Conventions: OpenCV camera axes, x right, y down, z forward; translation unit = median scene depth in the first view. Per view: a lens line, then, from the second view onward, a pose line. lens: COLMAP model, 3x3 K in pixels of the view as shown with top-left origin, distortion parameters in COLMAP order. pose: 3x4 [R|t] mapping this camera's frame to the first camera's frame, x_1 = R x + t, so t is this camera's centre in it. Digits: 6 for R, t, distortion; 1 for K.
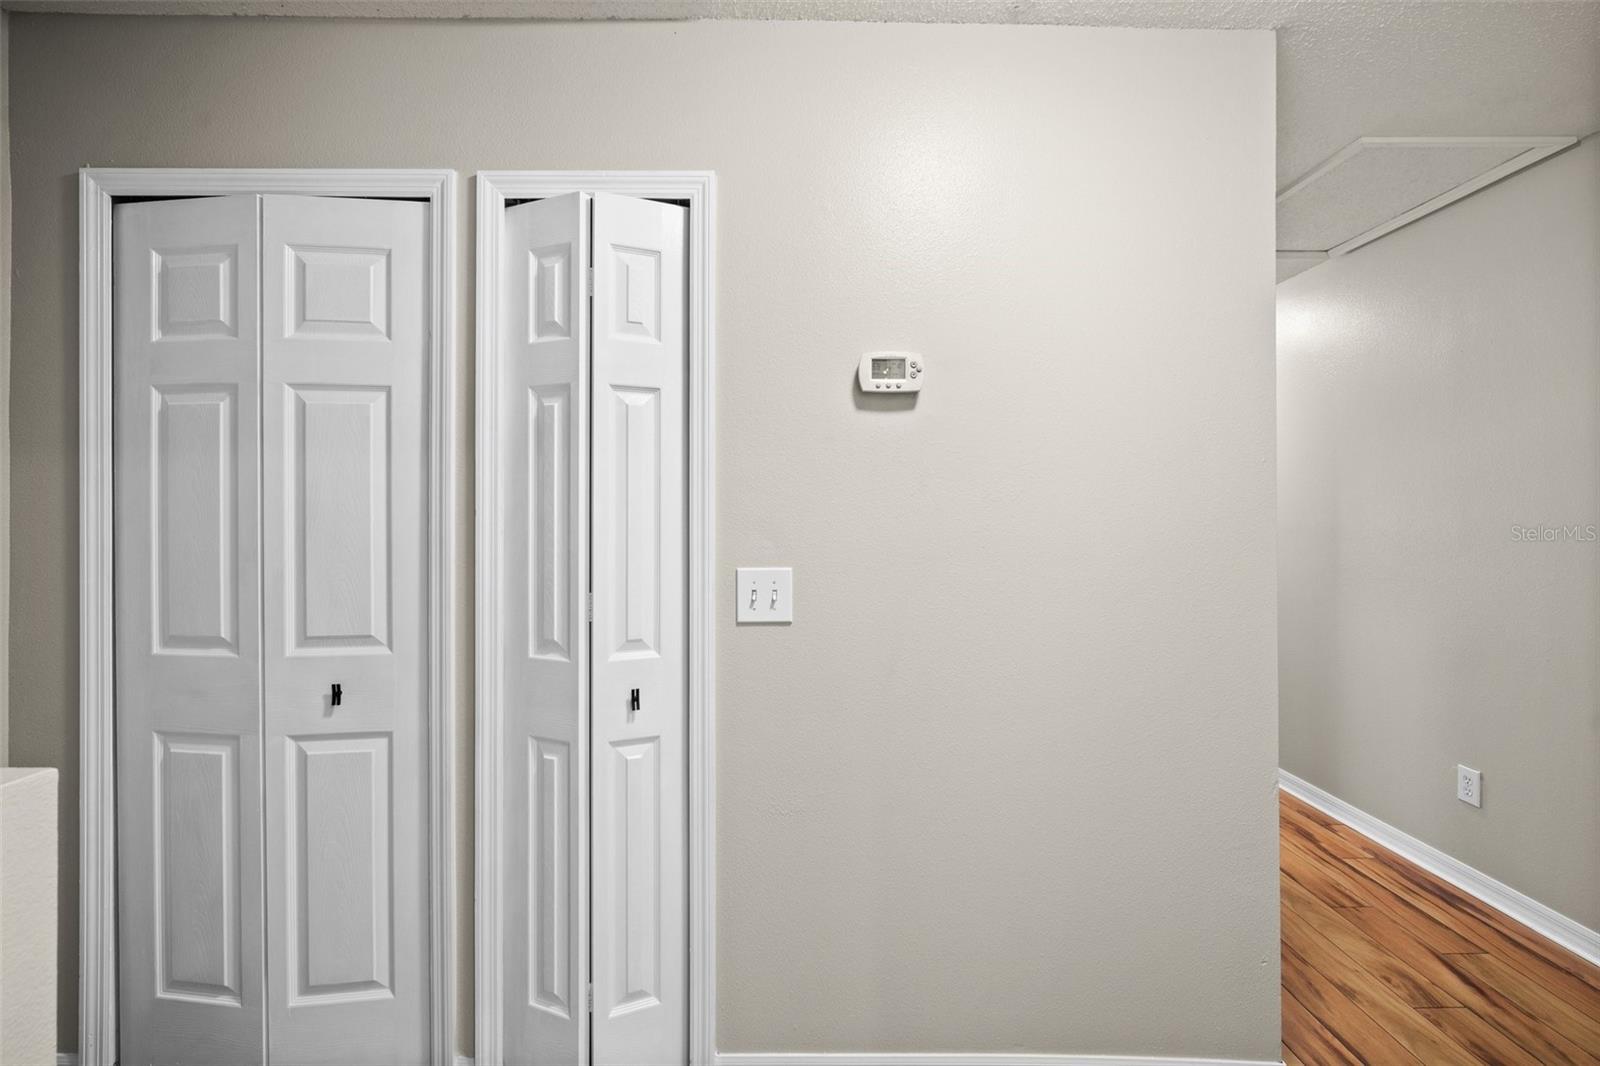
lens RADIAL K [[711.8, 0, 799.8], [0, 711.8, 523.5], [0, 0, 1]] dist [-0.009868, 0.000369]
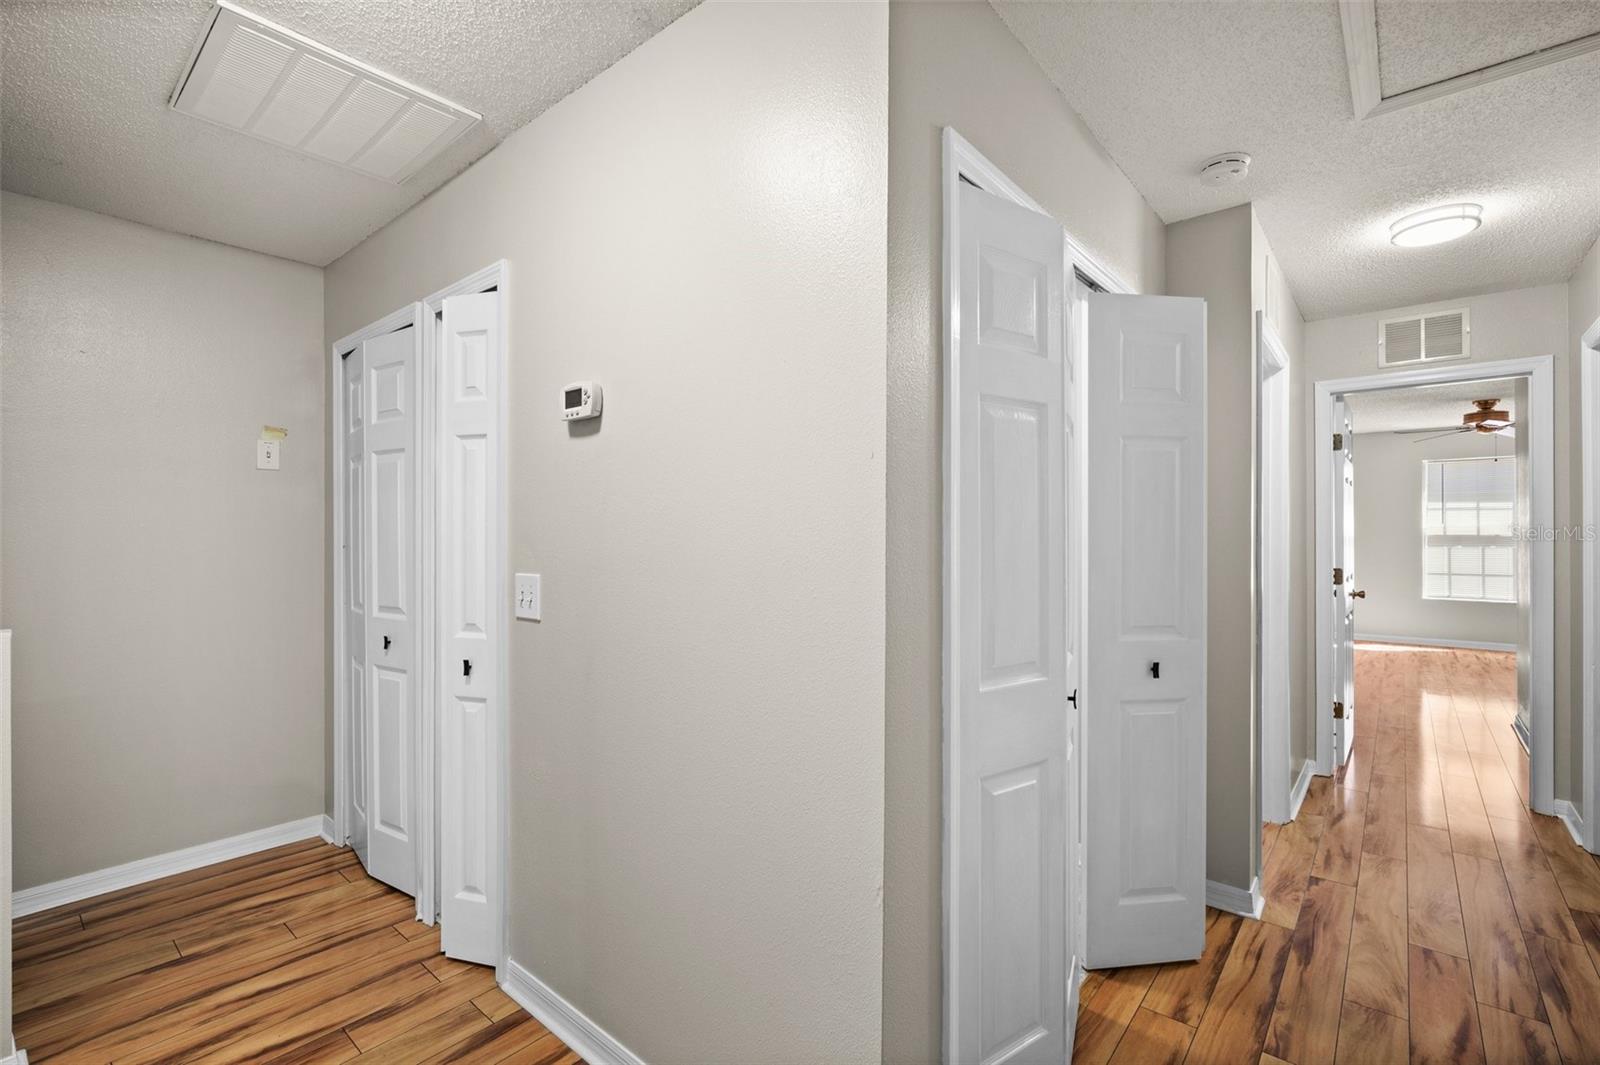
lens RADIAL K [[714.5, 0, 805.4], [0, 714.5, 546.6], [0, 0, 1]] dist [-0.014124, 0.000123]
pose [[0.767741, 0.010654, -0.640672, 1.112989], [-0.006455, 0.999940, 0.008893, 0.001682], [0.640728, -0.002692, 0.767763, 0.370790]]
